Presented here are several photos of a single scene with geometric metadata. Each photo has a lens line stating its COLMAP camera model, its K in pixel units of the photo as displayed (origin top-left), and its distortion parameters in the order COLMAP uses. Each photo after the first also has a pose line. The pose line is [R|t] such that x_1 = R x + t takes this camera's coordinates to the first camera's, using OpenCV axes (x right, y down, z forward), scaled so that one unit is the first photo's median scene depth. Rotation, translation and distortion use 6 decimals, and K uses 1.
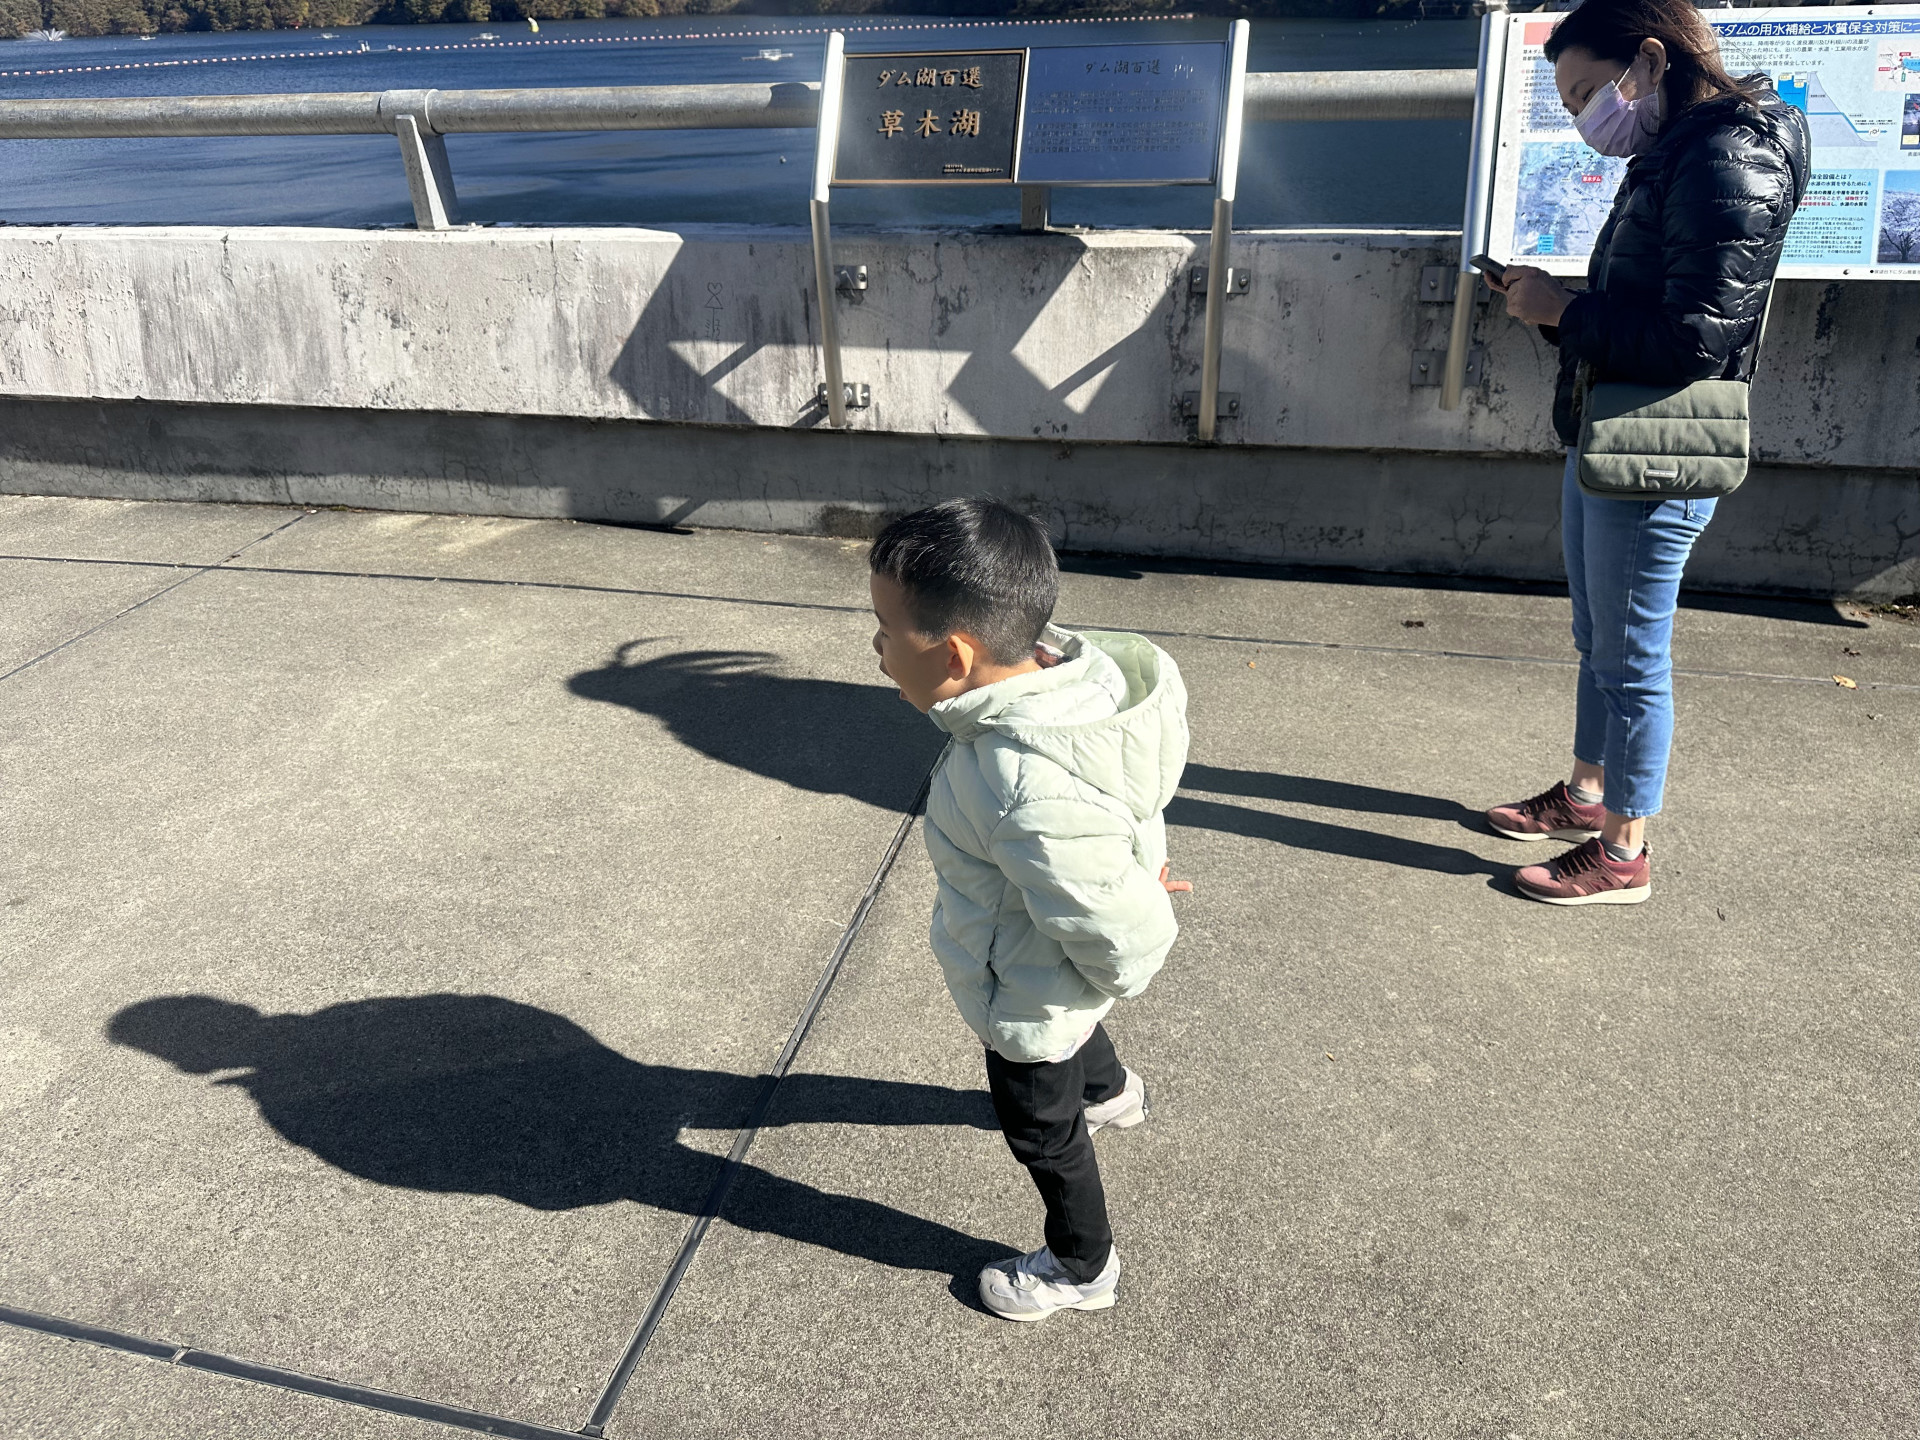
lens RADIAL K [[1348.8, 0, 965.2], [0, 1348.8, 725.2], [0, 0, 1]] dist [0.025318, -0.033700]
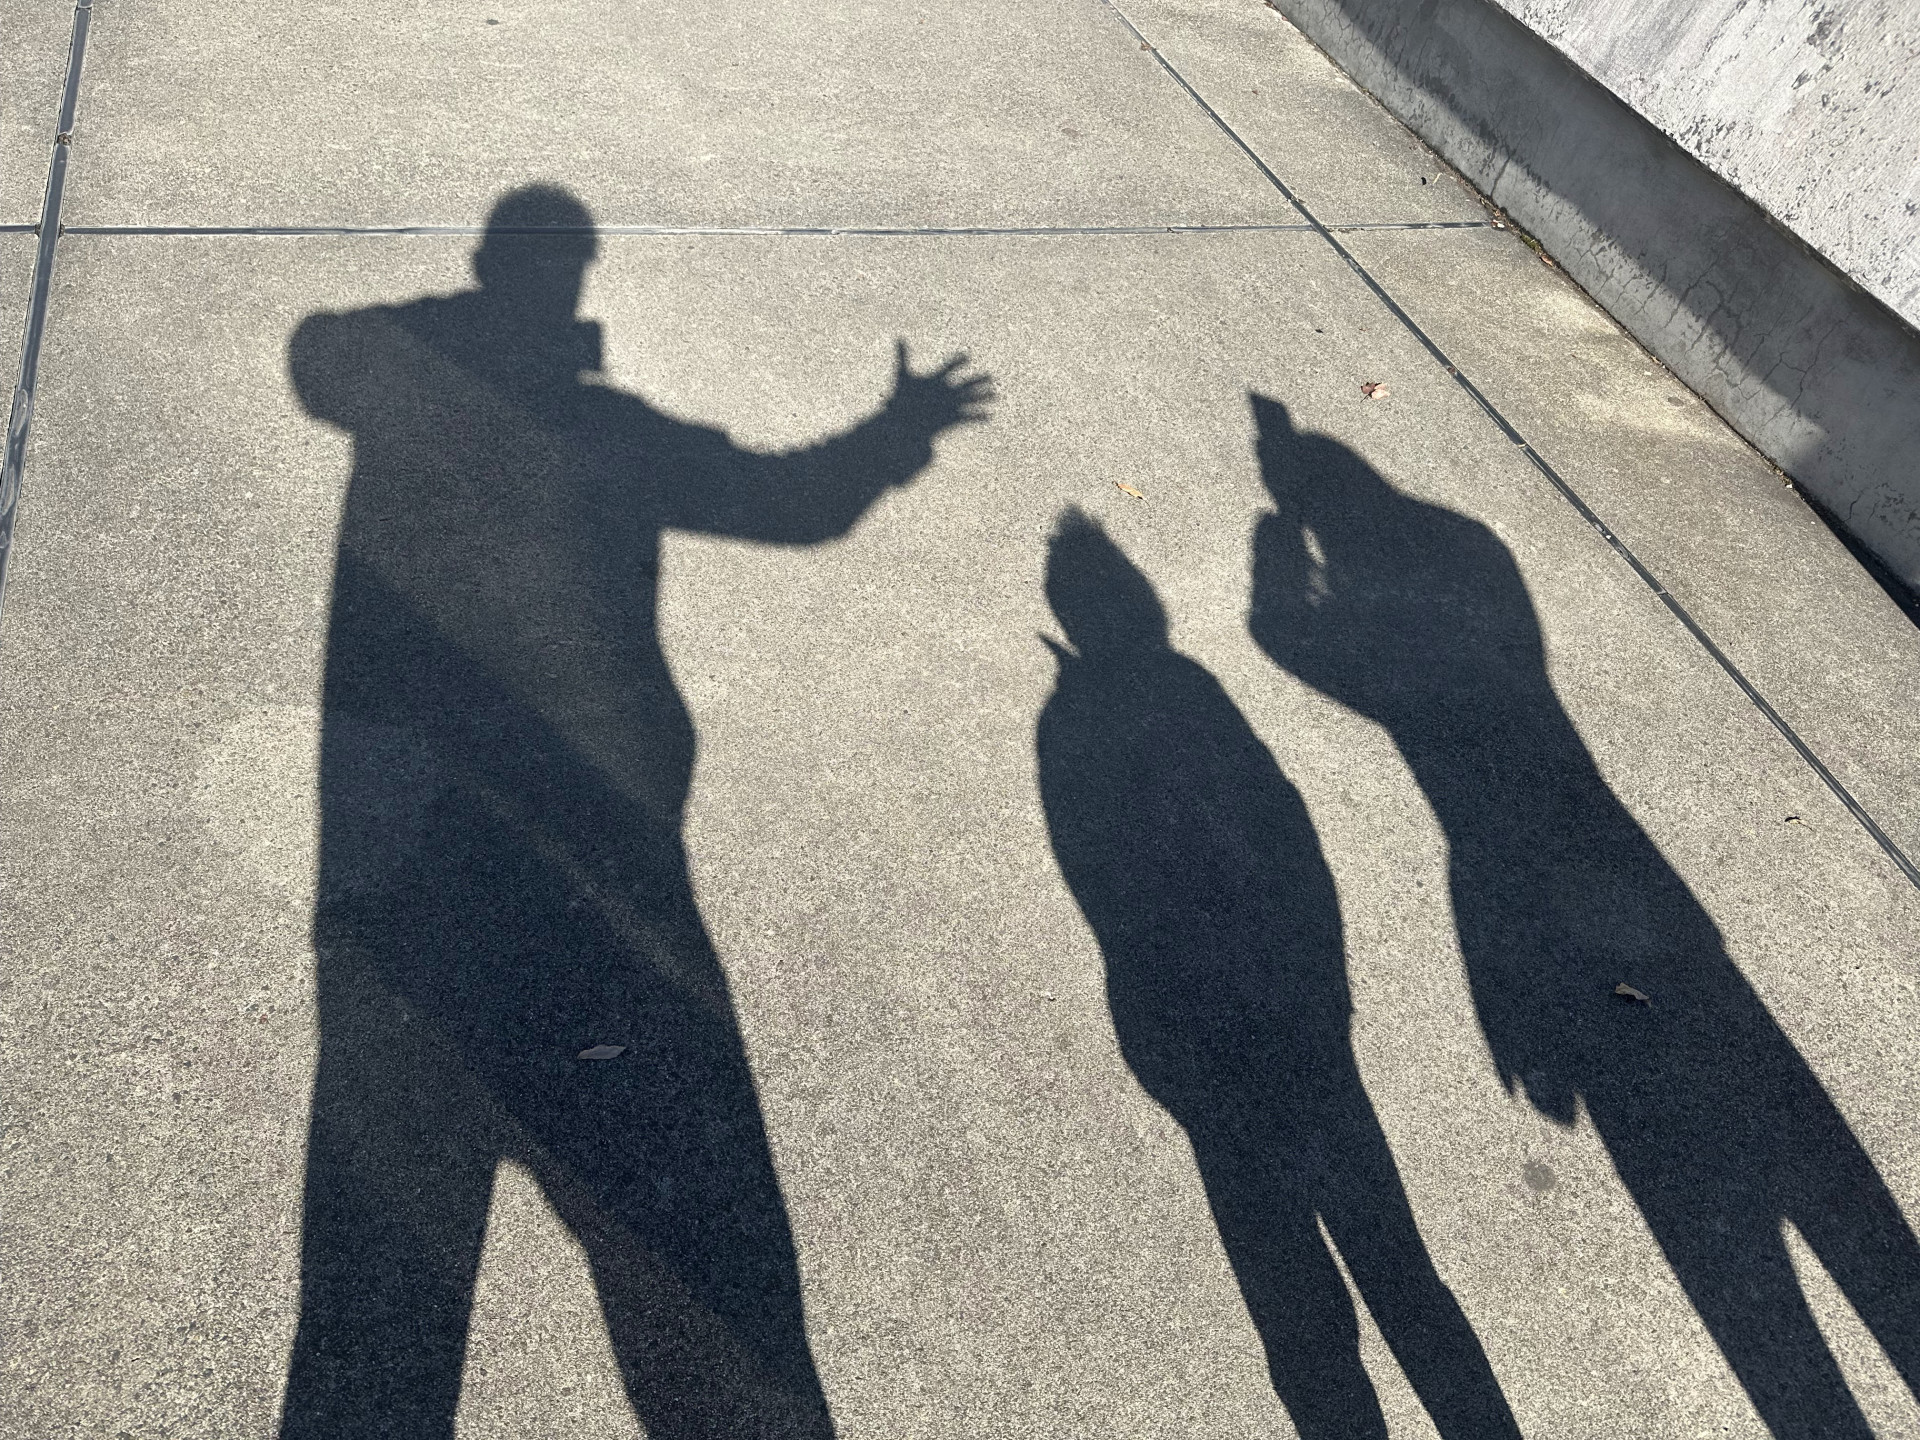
lens RADIAL K [[1348.8, 0, 965.2], [0, 1348.8, 725.2], [0, 0, 1]] dist [0.025318, -0.033700]
pose [[0.518346, 0.714405, -0.470045, -0.219209], [-0.567396, 0.698547, 0.435998, -0.230371], [0.639827, 0.040704, 0.767440, 0.572663]]
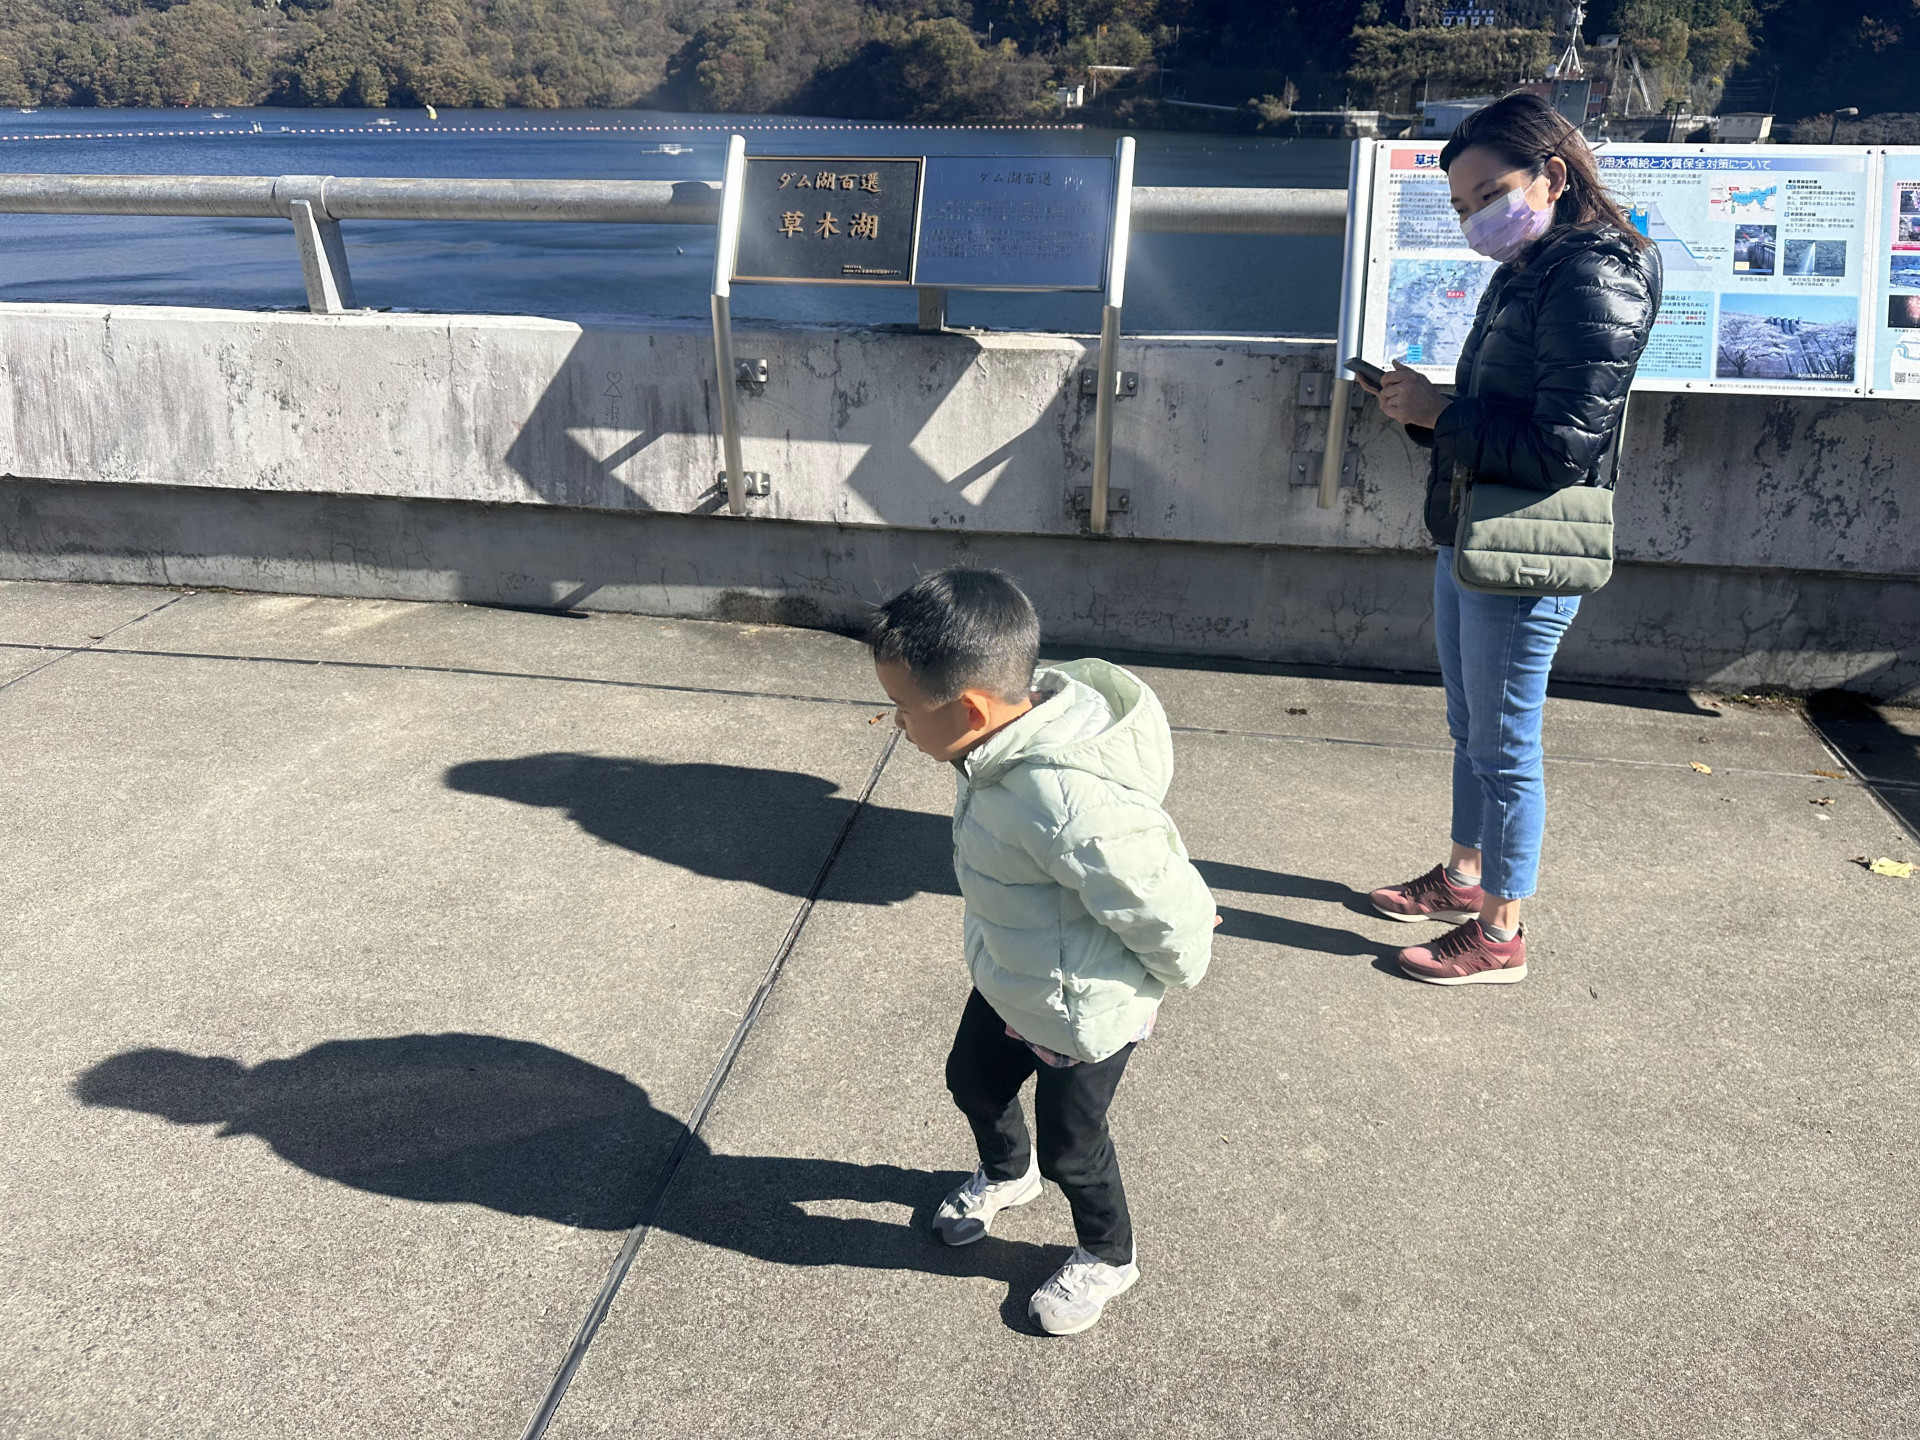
lens RADIAL K [[1357.8, 0, 957.6], [0, 1357.8, 719.2], [0, 0, 1]] dist [0.017802, -0.020481]
pose [[0.997536, 0.002028, 0.070128, -0.000824], [0.002675, 0.997756, -0.066905, -0.000516], [-0.070107, 0.066928, 0.995292, -0.013087]]
